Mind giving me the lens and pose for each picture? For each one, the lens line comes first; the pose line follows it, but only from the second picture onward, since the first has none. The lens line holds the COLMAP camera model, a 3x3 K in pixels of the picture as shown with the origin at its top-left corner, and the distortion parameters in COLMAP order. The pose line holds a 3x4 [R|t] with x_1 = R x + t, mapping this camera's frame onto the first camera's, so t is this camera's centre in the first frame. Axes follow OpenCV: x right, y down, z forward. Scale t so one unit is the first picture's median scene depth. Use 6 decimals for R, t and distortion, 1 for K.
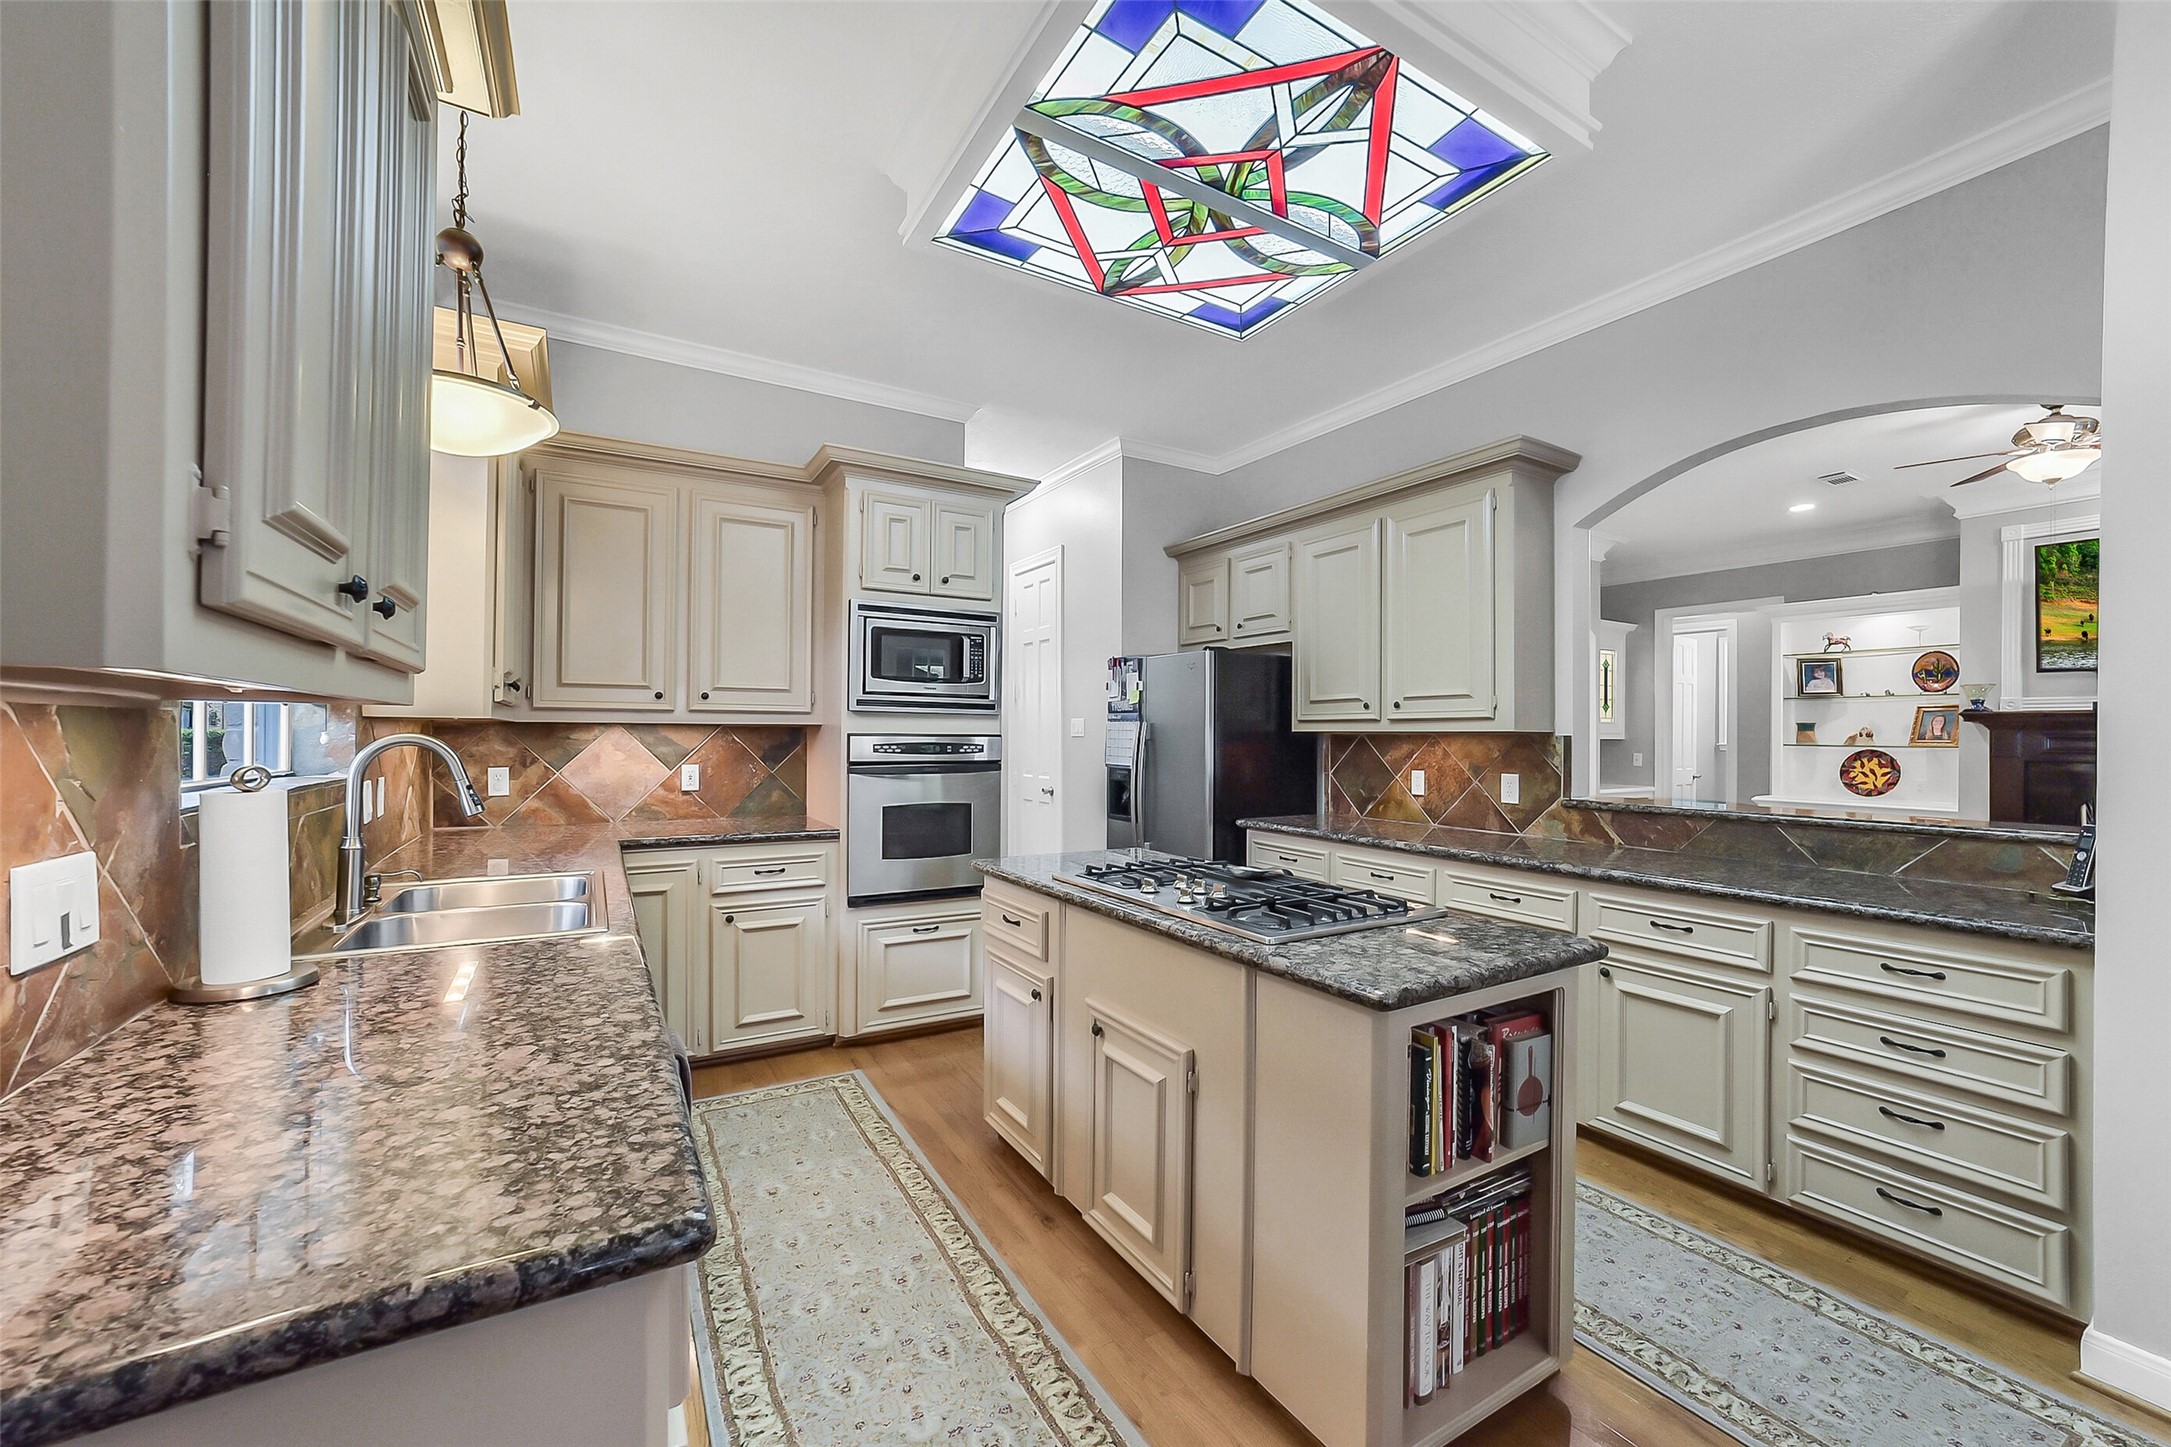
lens RADIAL K [[848.4, 0, 1093.7], [0, 848.4, 731.5], [0, 0, 1]] dist [-0.034073, 0.014295]
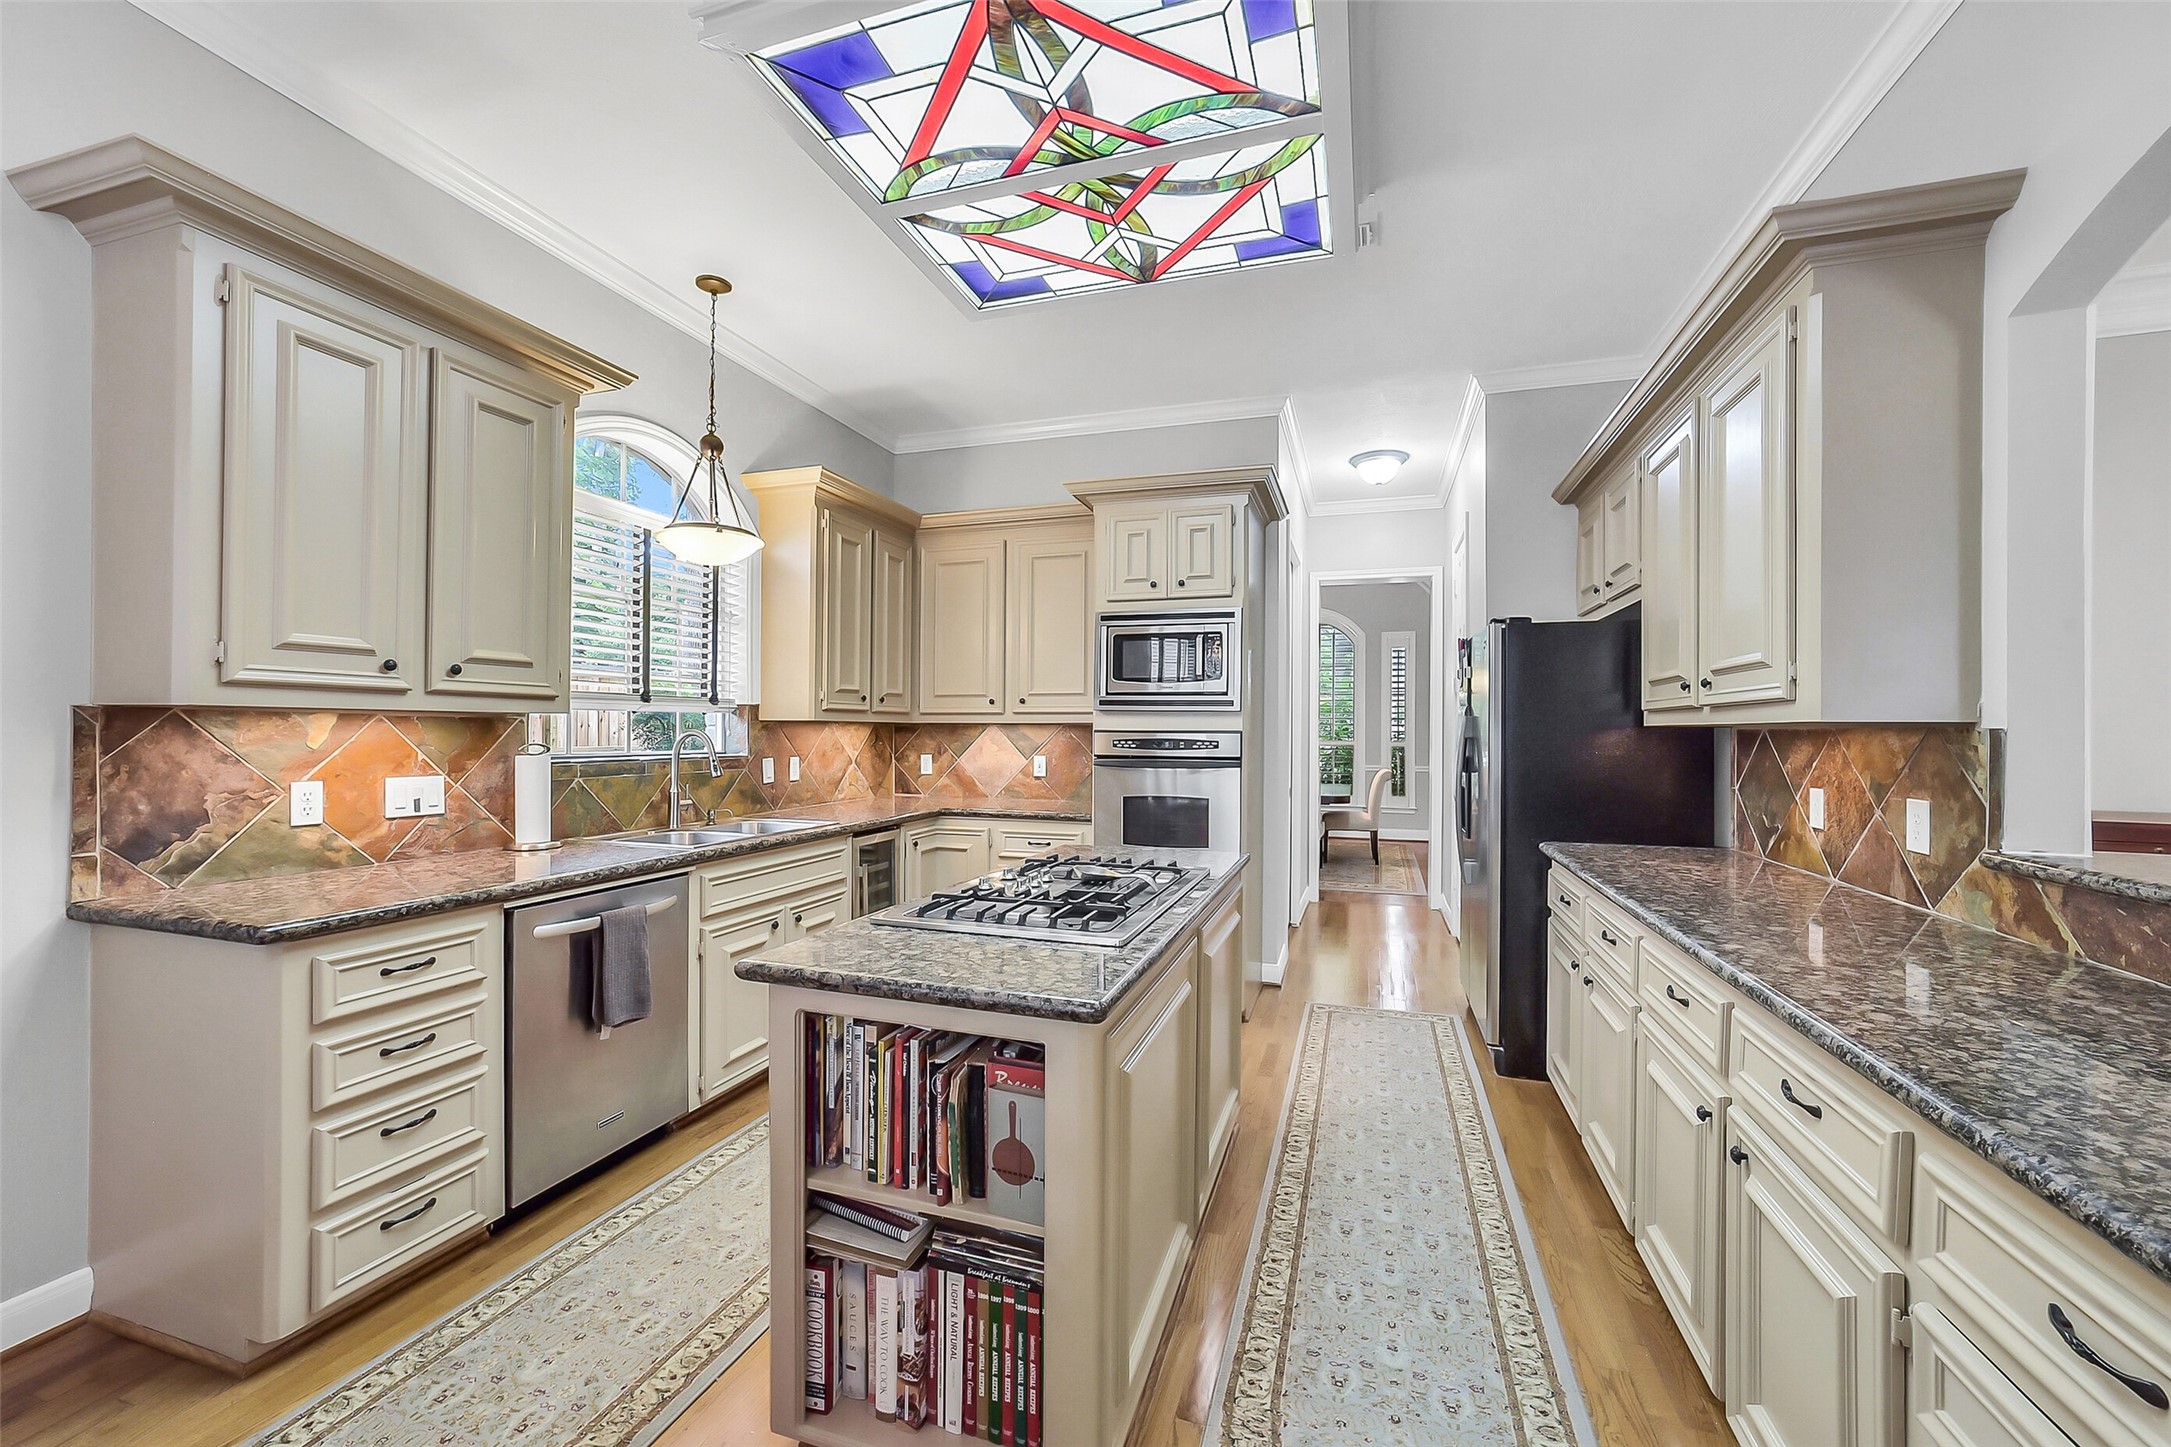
lens RADIAL K [[848.4, 0, 1093.7], [0, 848.4, 731.5], [0, 0, 1]] dist [-0.034073, 0.014295]
pose [[0.659270, -0.002844, -0.751901, 0.563646], [0.001375, 0.999996, -0.002577, 0.006948], [0.751905, 0.000666, 0.659271, 0.242180]]
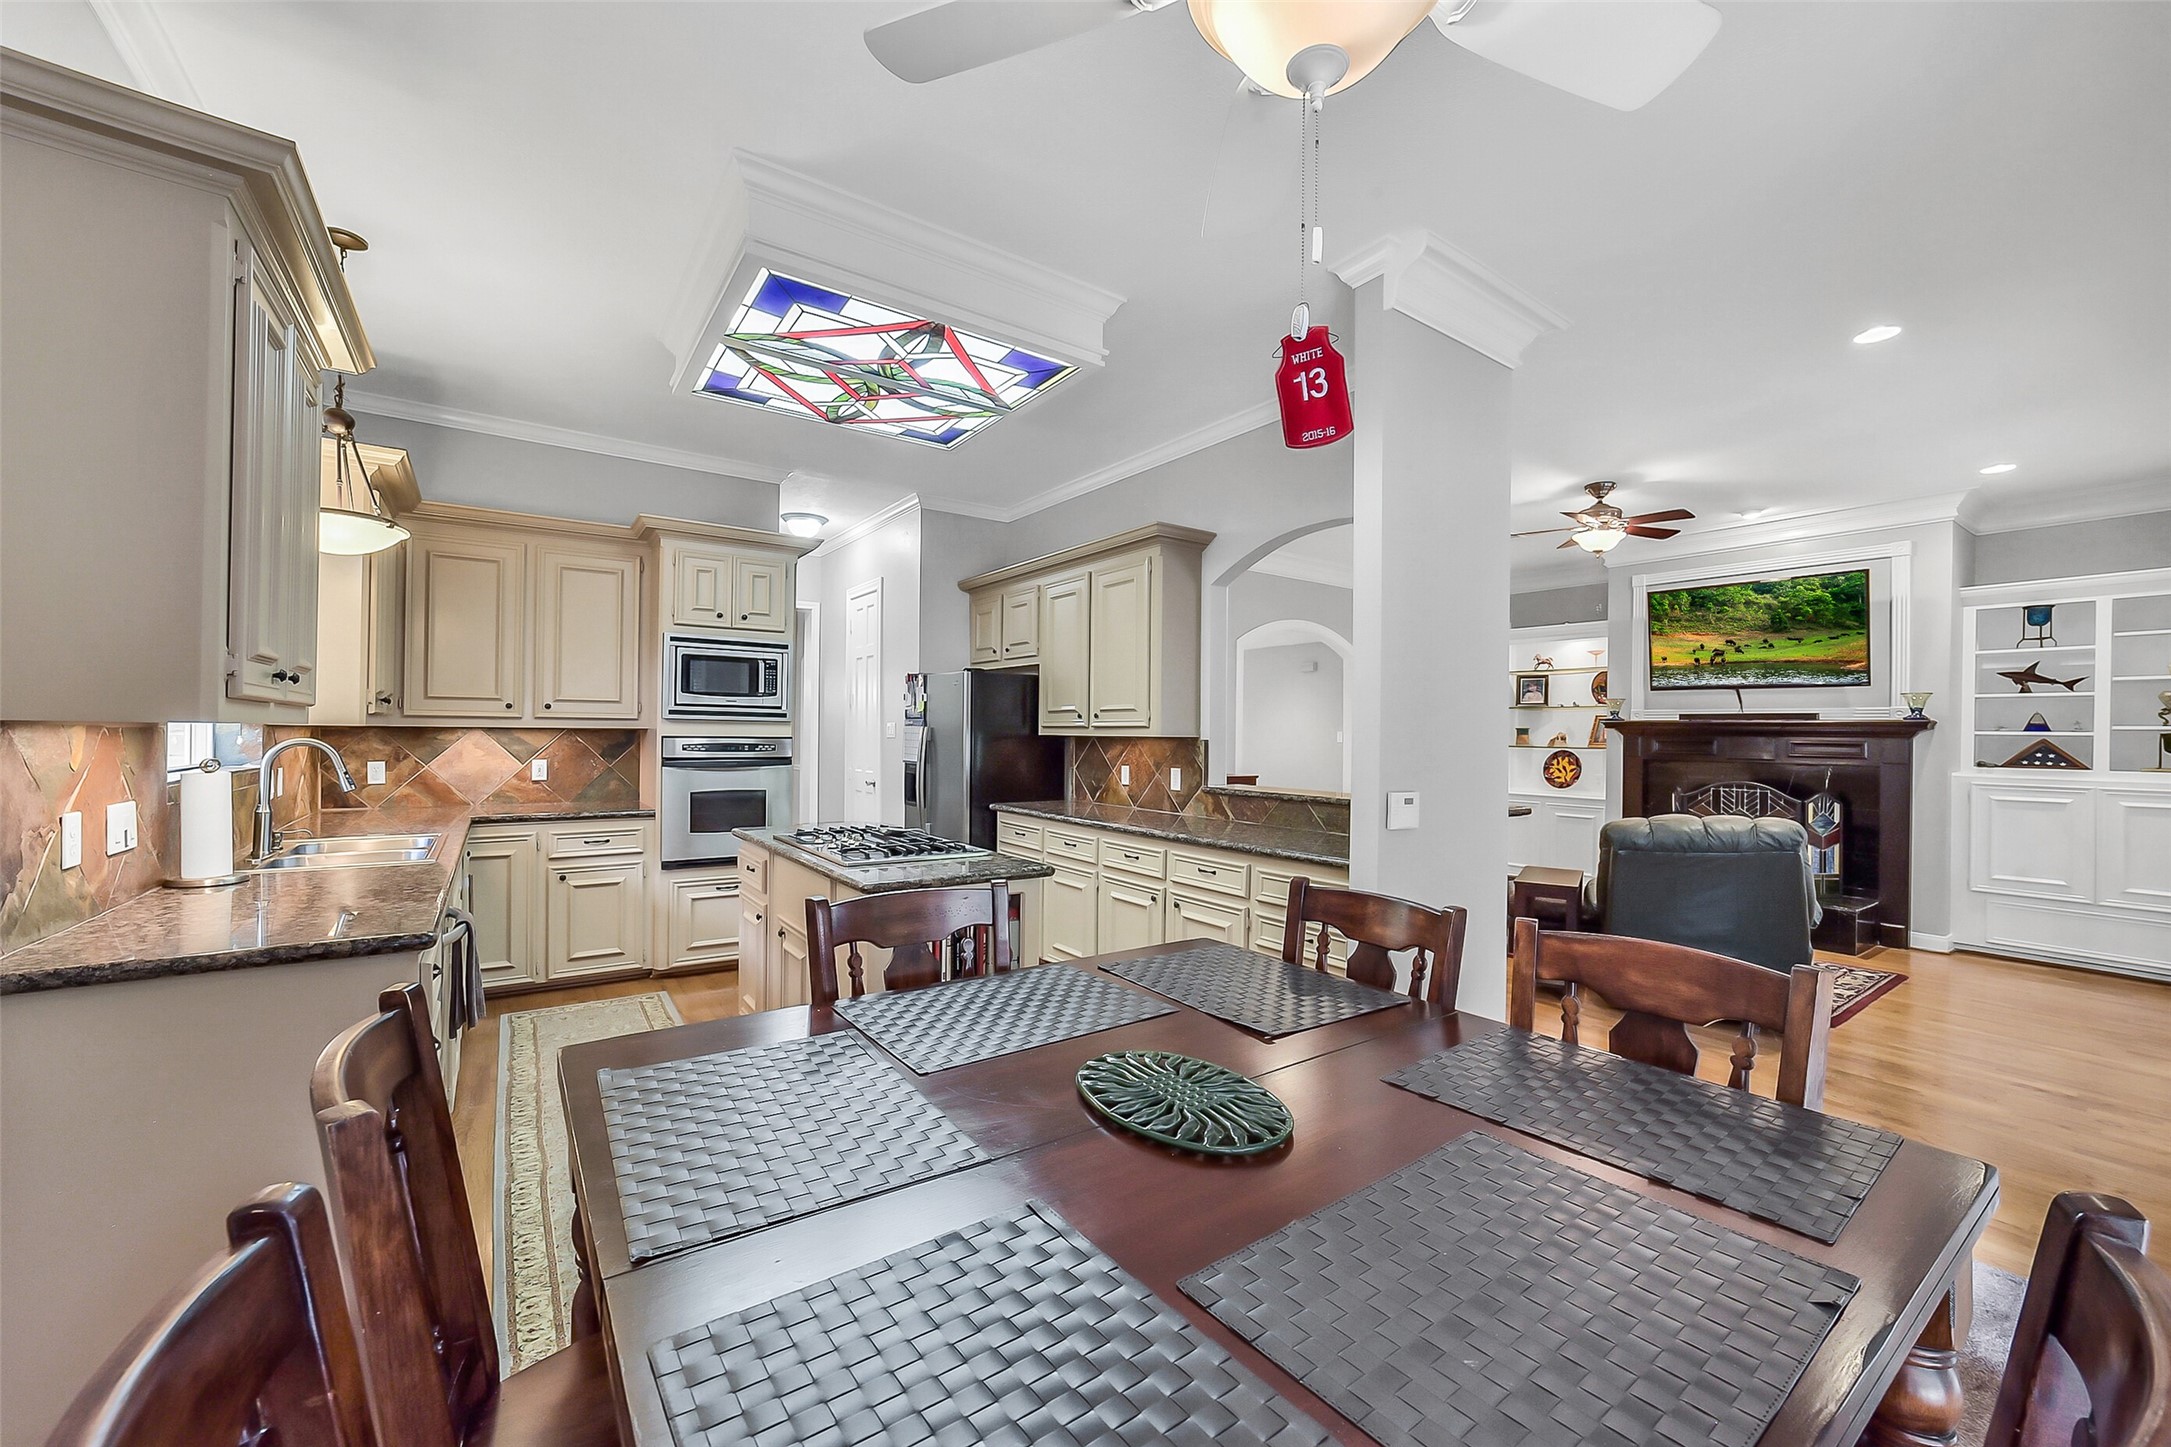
lens RADIAL K [[848.4, 0, 1093.7], [0, 848.4, 731.5], [0, 0, 1]] dist [-0.034073, 0.014295]
pose [[0.996959, 0.004410, 0.077802, 0.268025], [-0.004620, 0.999986, 0.002514, -0.010735], [-0.077789, -0.002865, 0.996966, -0.336330]]
